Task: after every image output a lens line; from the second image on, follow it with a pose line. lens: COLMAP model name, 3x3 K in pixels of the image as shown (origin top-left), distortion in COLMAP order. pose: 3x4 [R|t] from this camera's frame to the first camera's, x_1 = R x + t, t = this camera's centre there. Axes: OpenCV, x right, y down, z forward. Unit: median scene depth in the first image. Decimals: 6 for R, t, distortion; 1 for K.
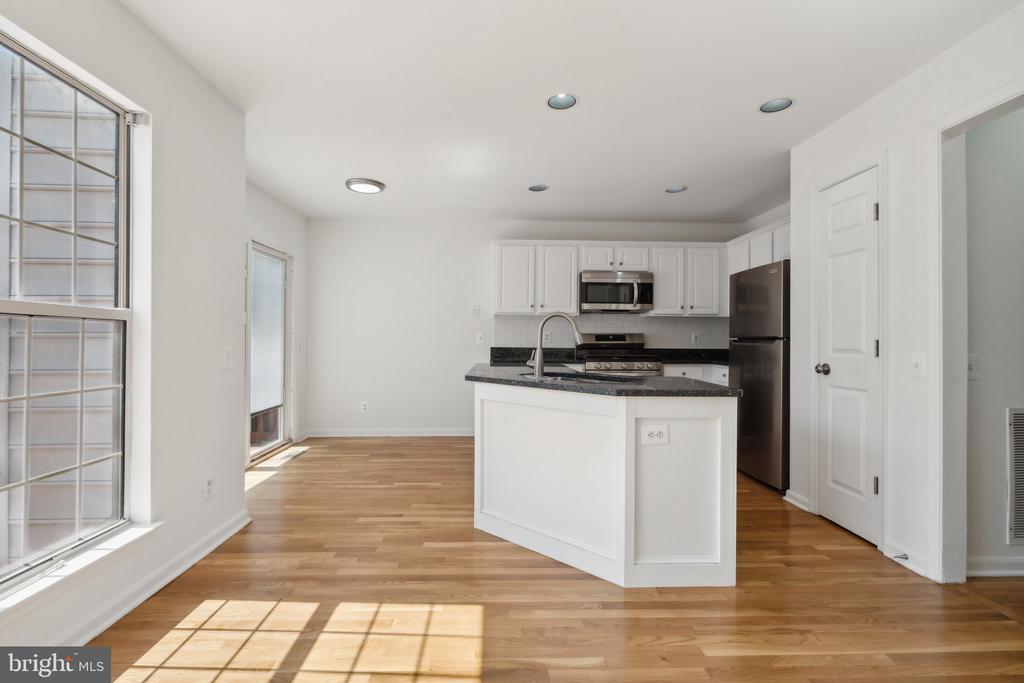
lens RADIAL K [[459.5, 0, 512.8], [0, 459.5, 338.2], [0, 0, 1]] dist [-0.000608, 0.000566]
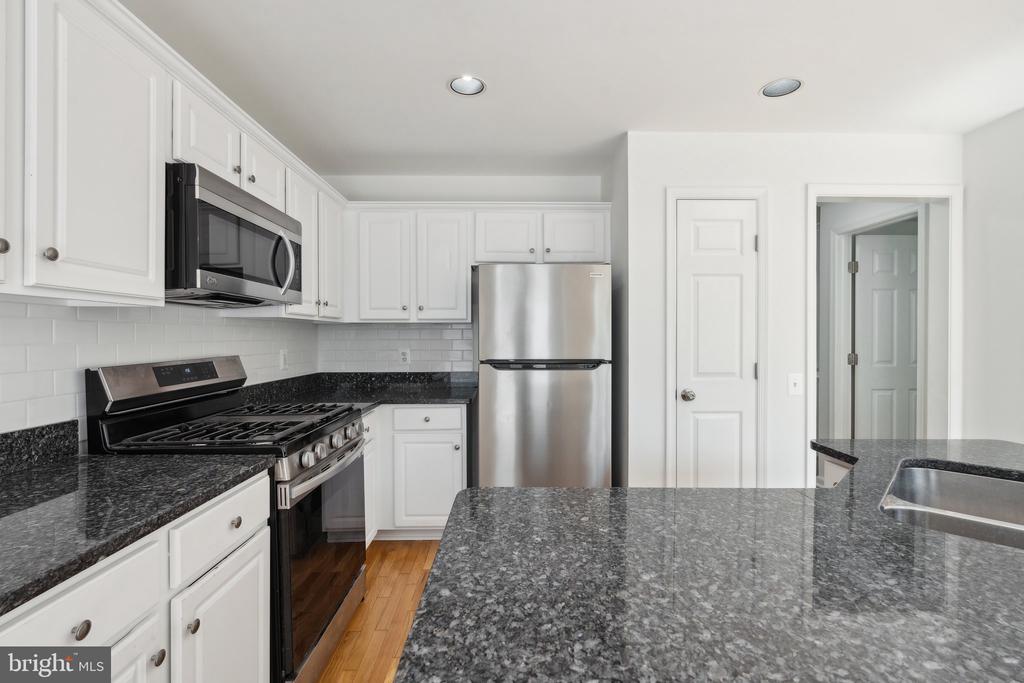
lens RADIAL K [[459.5, 0, 513.5], [0, 459.5, 339.7], [0, 0, 1]] dist [-0.000608, 0.000566]
pose [[0.019347, -0.016041, 0.999684, -0.256529], [-0.003435, 0.999864, 0.016110, -0.059381], [-0.999807, -0.003746, 0.019289, 1.354399]]
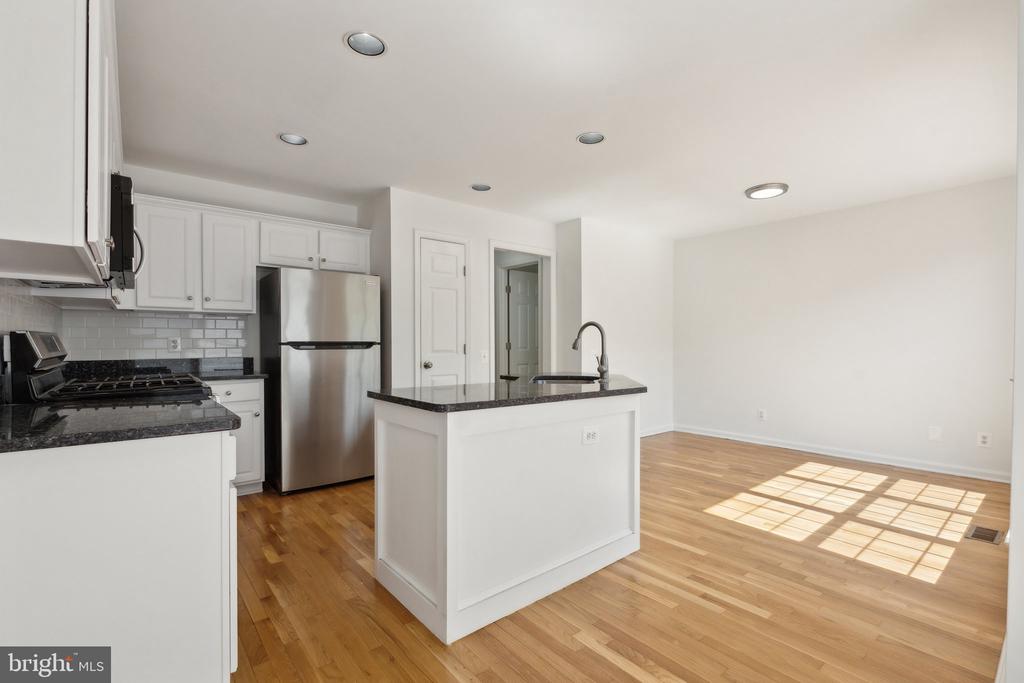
lens RADIAL K [[459.5, 0, 511.5], [0, 459.5, 344.4], [0, 0, 1]] dist [-0.000608, 0.000566]
pose [[-0.602343, -0.006840, 0.798208, -0.634067], [-0.003815, 0.999977, 0.005690, -0.005937], [-0.798228, 0.000383, -0.602355, 1.681711]]
